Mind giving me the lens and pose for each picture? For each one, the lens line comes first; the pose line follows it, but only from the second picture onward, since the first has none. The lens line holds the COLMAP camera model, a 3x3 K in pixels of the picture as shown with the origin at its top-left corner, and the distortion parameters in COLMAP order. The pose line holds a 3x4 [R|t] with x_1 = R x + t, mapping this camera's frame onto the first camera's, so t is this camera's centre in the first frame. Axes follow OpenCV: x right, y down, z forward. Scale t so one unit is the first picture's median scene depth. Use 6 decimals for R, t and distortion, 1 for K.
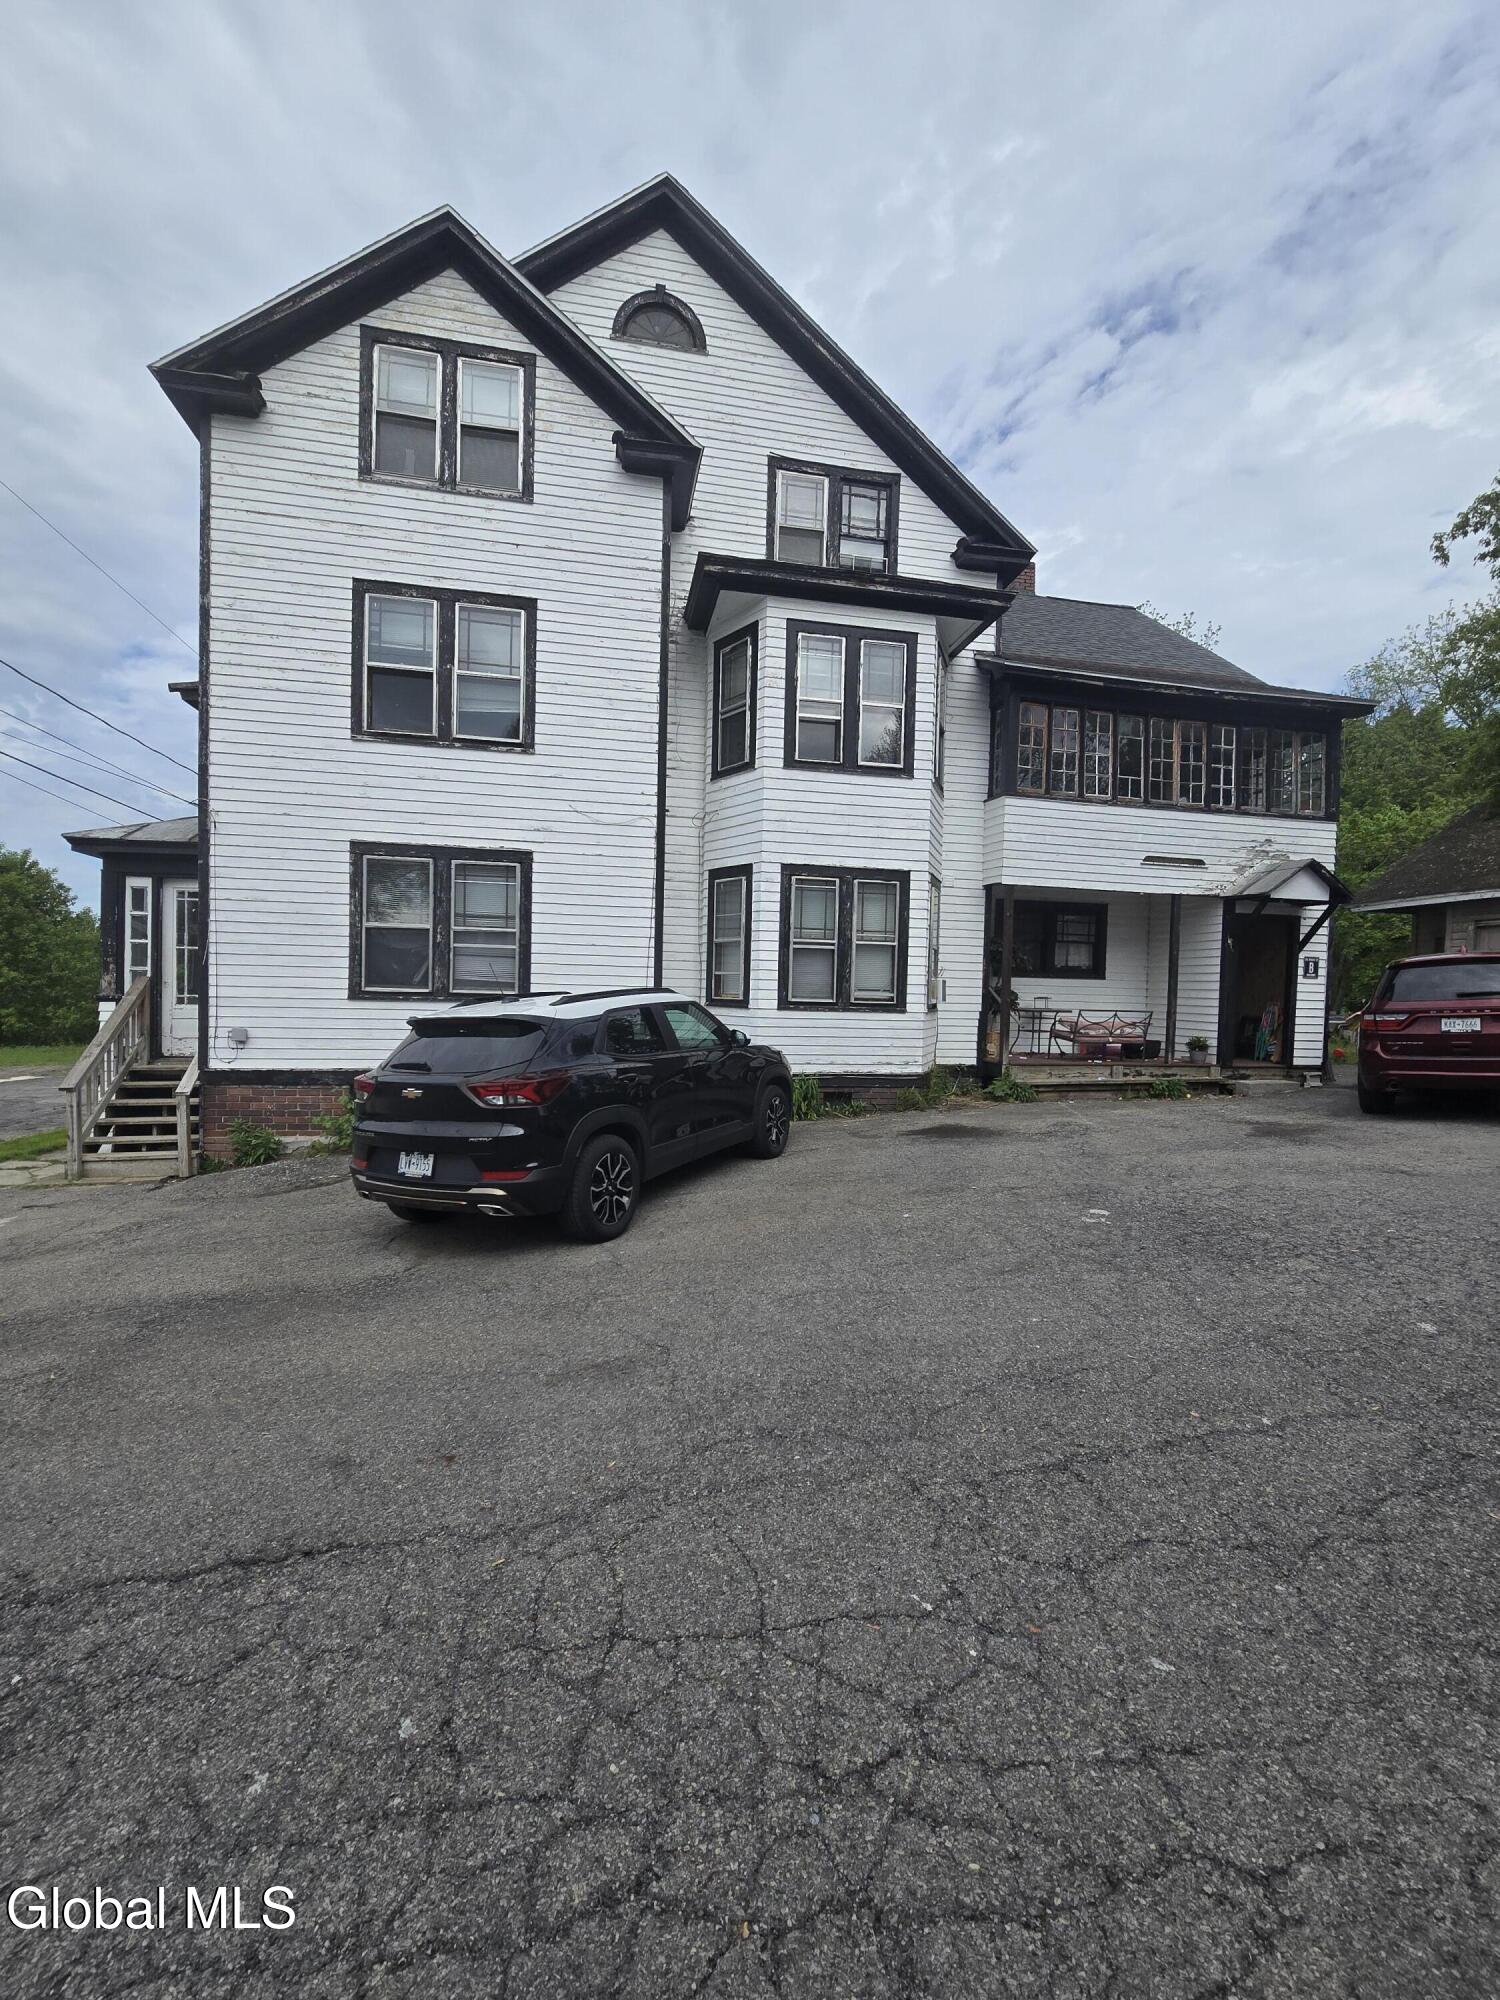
lens RADIAL K [[834.5, 0, 750.0], [0, 834.5, 1000.0], [0, 0, 1]] dist [-0.001071, -0.000585]
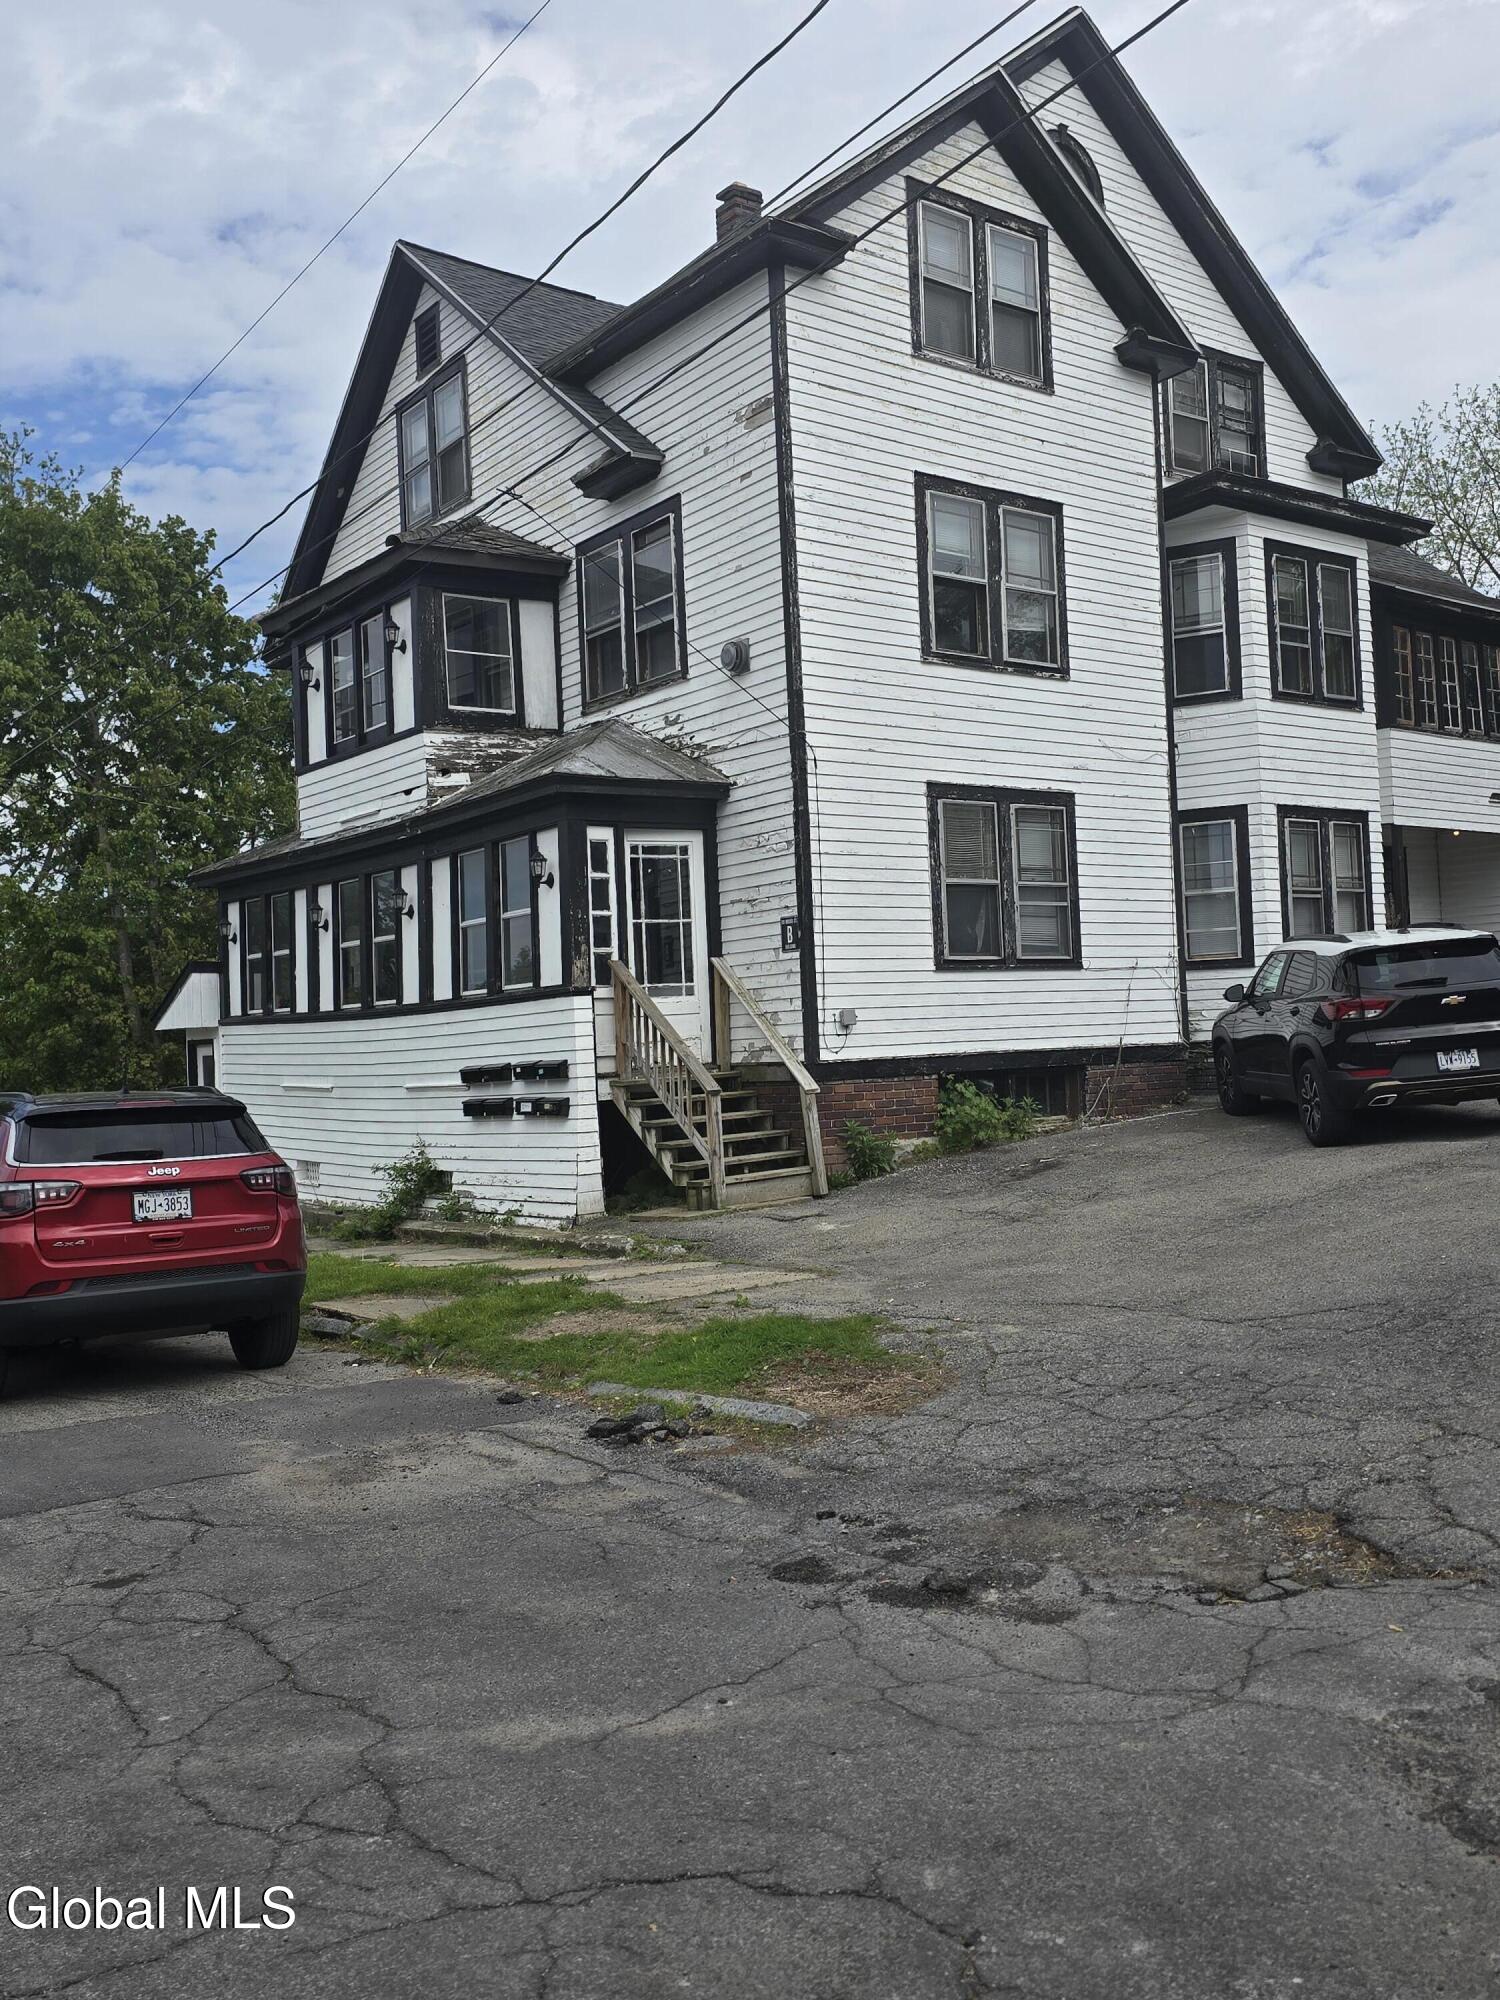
lens RADIAL K [[1746.3, 0, 750.0], [0, 1746.3, 1000.0], [0, 0, 1]] dist [0.089362, -0.198728]
pose [[0.896726, -0.054229, 0.439252, -1.403552], [0.072635, 0.997040, -0.025191, 0.058684], [-0.436586, 0.054494, 0.898010, -0.484406]]
